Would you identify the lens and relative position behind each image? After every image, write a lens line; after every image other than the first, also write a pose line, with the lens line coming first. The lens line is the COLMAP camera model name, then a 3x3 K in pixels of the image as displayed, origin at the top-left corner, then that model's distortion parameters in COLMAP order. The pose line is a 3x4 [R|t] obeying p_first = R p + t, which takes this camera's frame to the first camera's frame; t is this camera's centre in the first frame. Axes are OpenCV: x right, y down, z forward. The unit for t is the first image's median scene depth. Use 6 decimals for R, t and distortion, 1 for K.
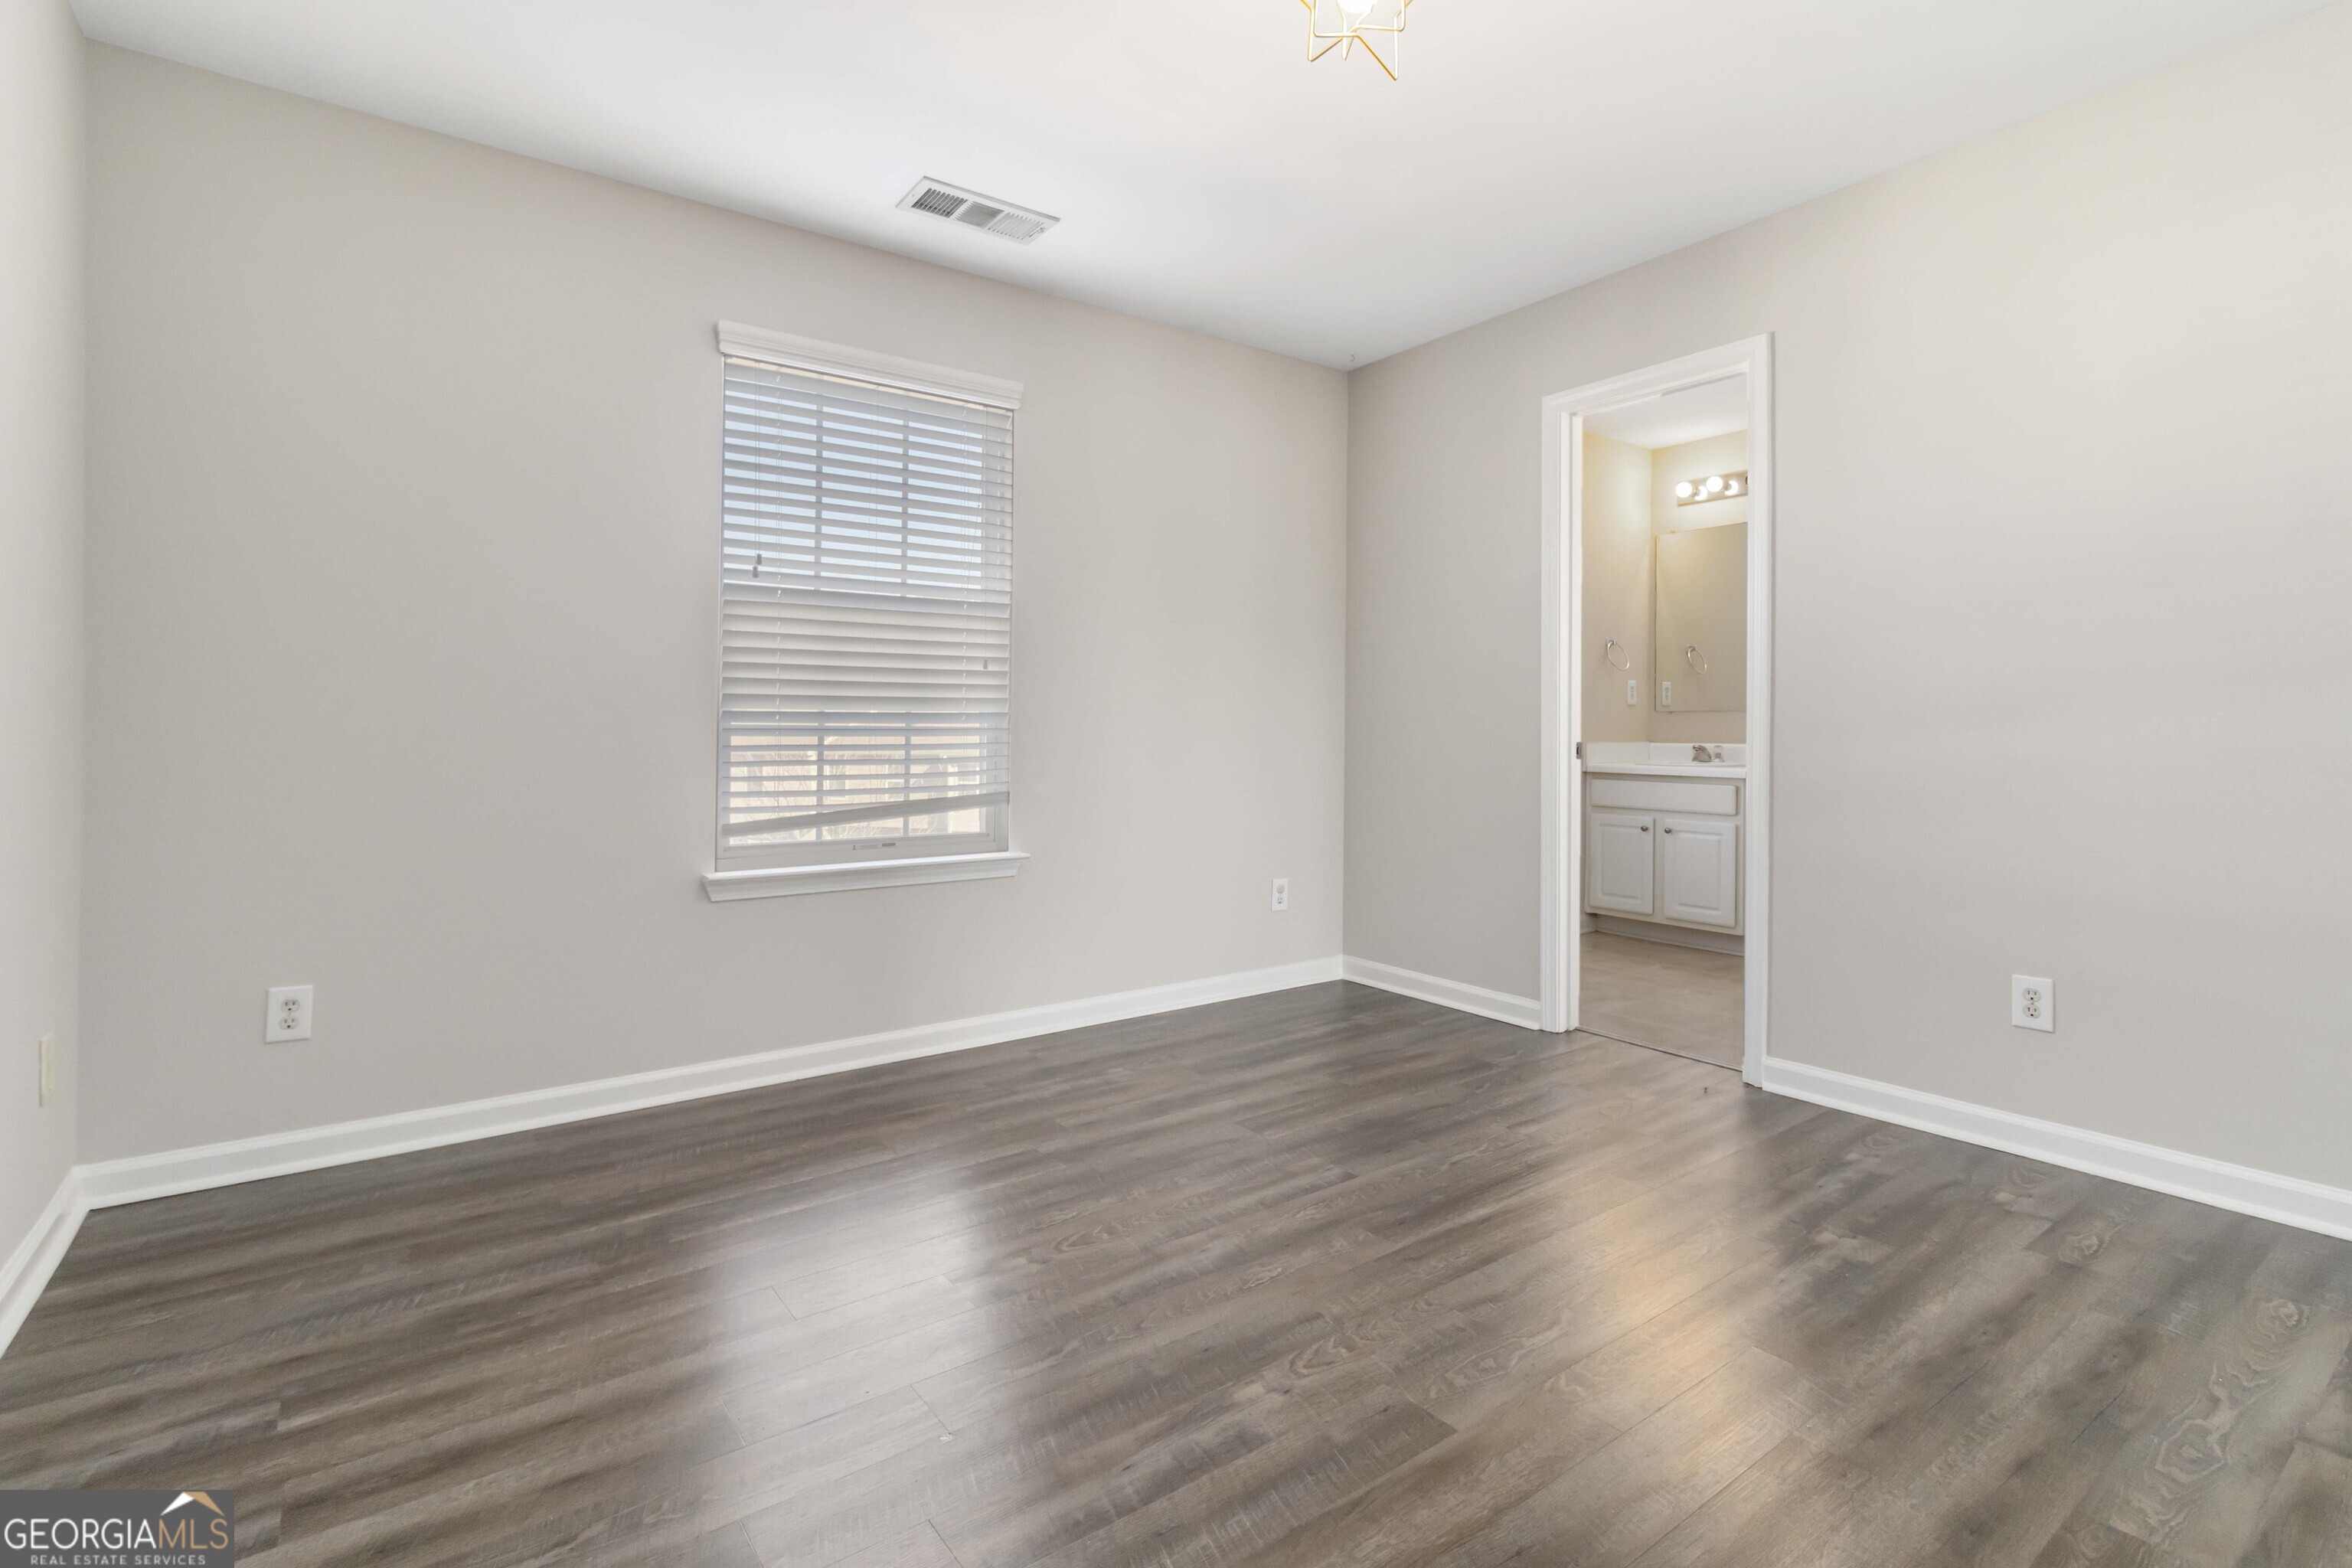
lens RADIAL K [[1092.4, 0, 1185.4], [0, 1092.4, 755.1], [0, 0, 1]] dist [0.000307, -0.000350]
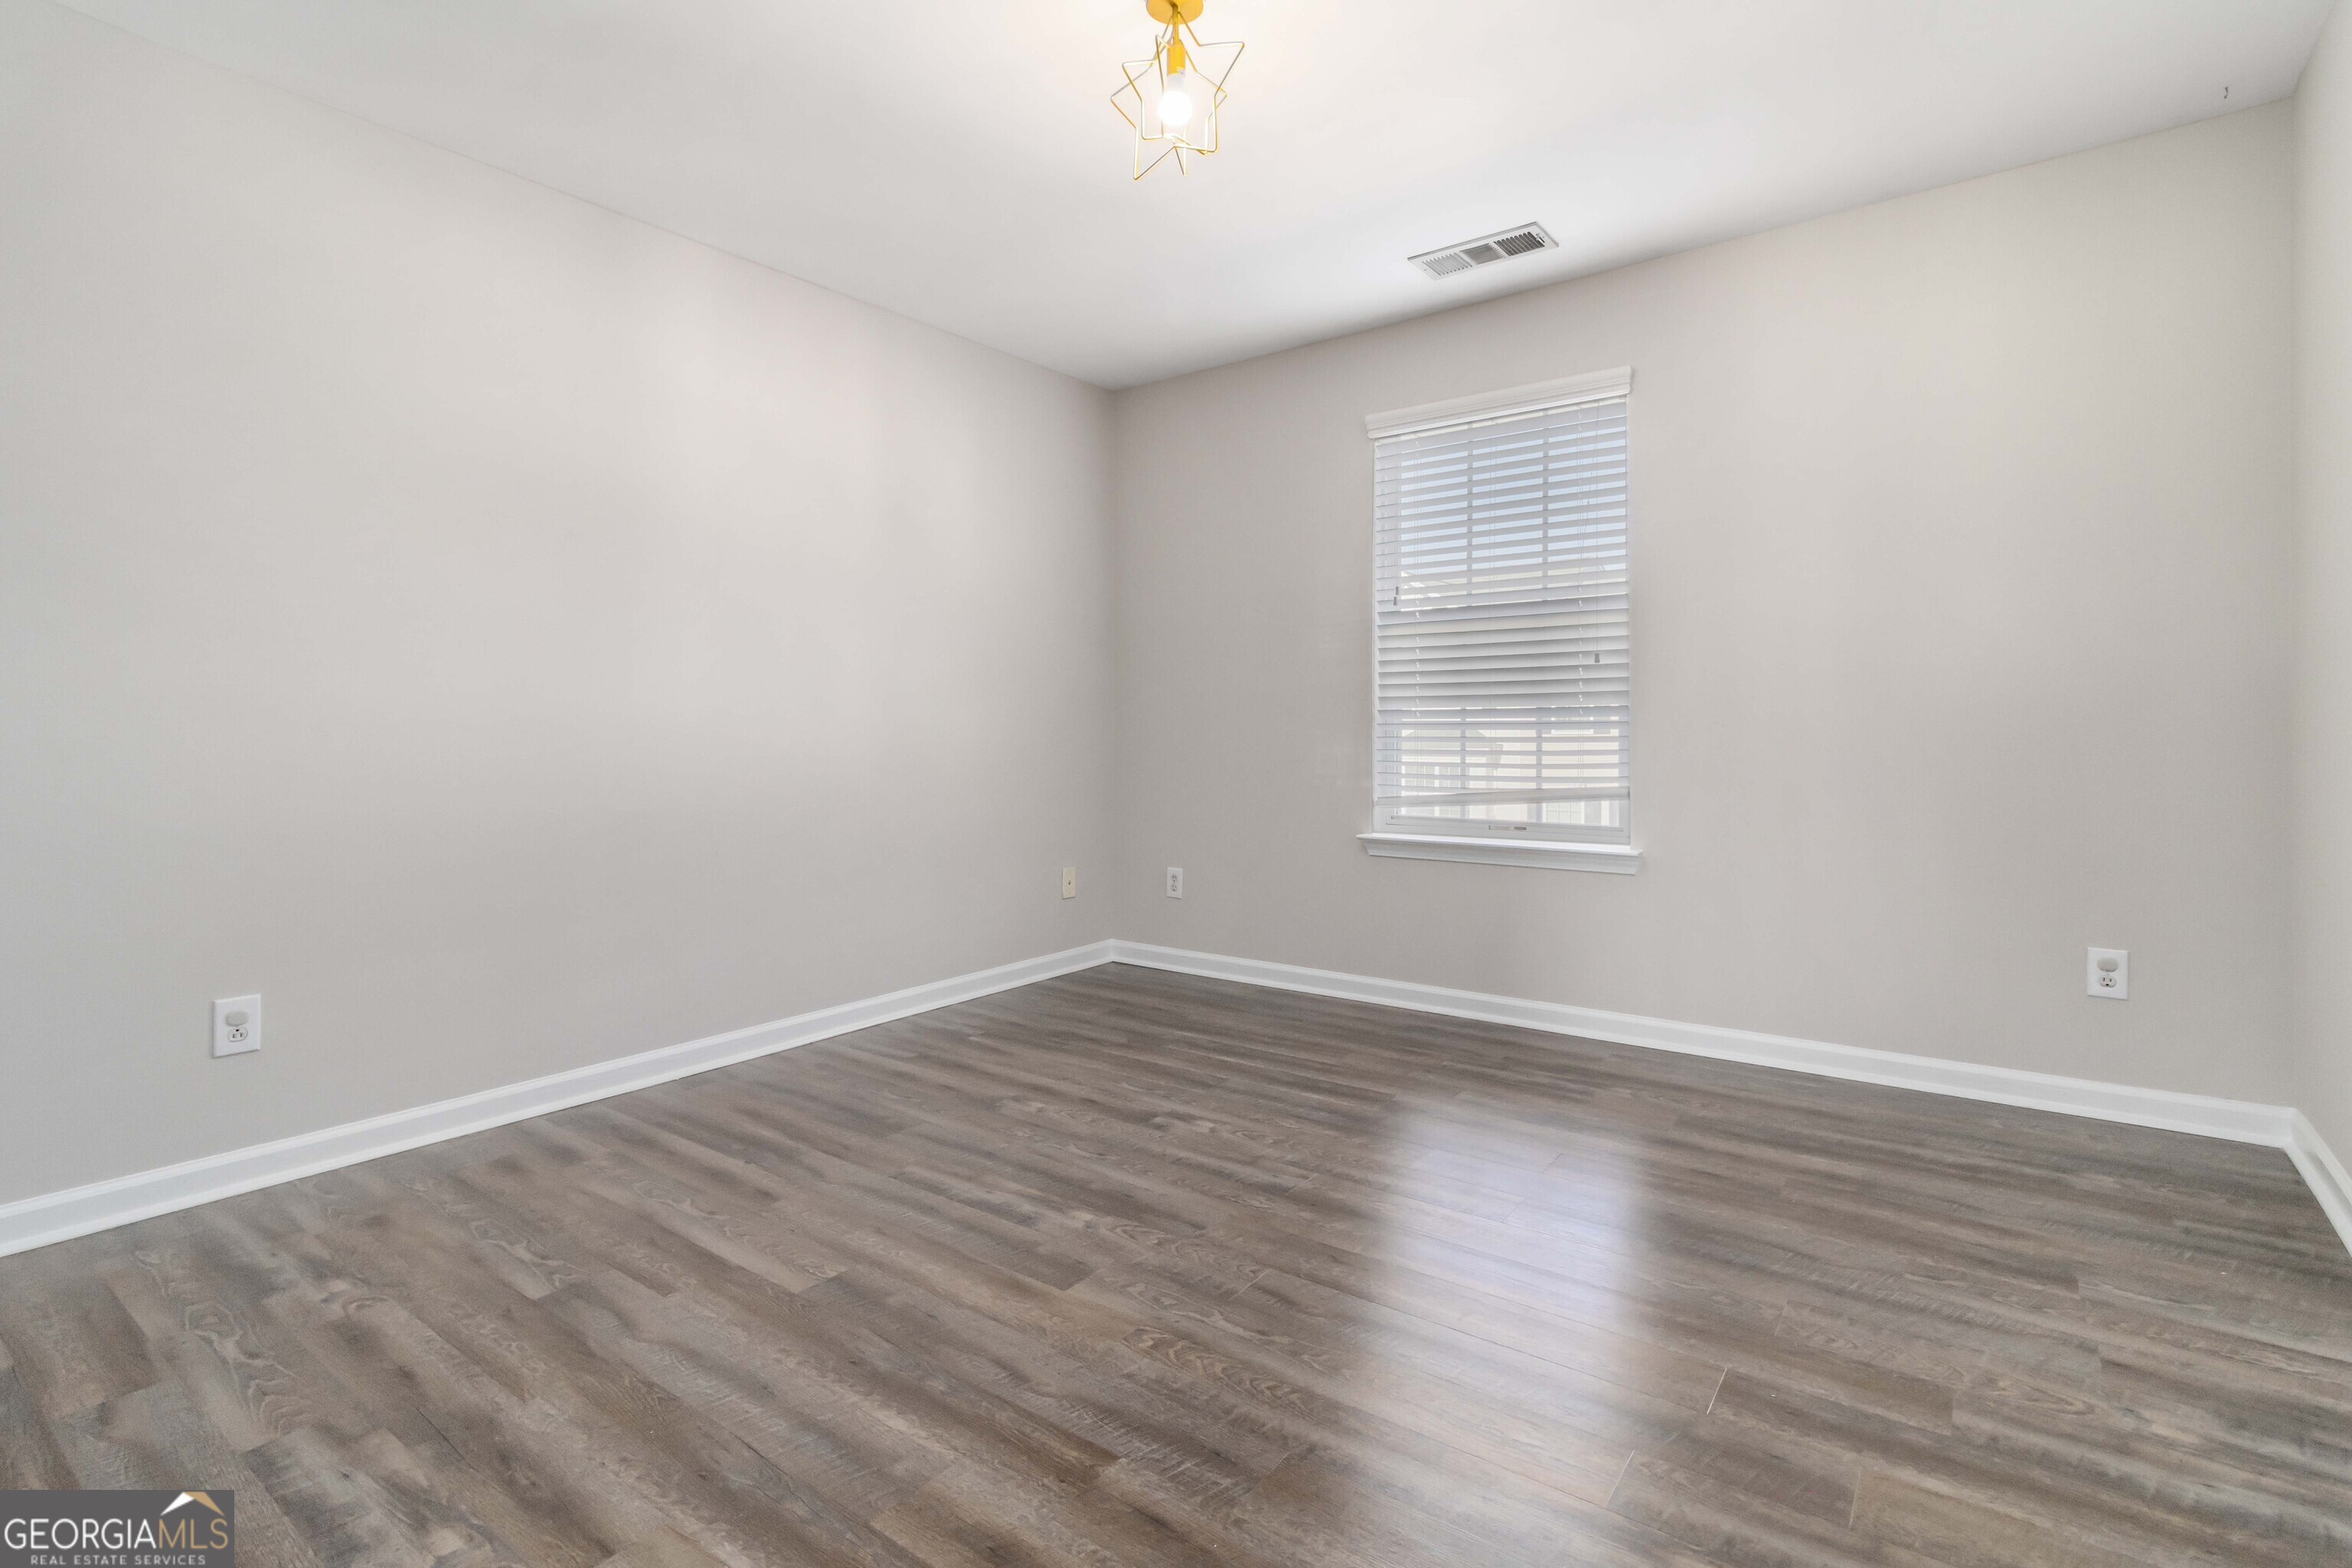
lens RADIAL K [[1100.8, 0, 1178.3], [0, 1100.8, 720.4], [0, 0, 1]] dist [0.001685, -0.000871]
pose [[0.289326, -0.007176, -0.957204, 0.757608], [-0.011368, 0.999876, -0.010932, -0.011492], [0.957163, 0.014044, 0.289208, 0.379355]]
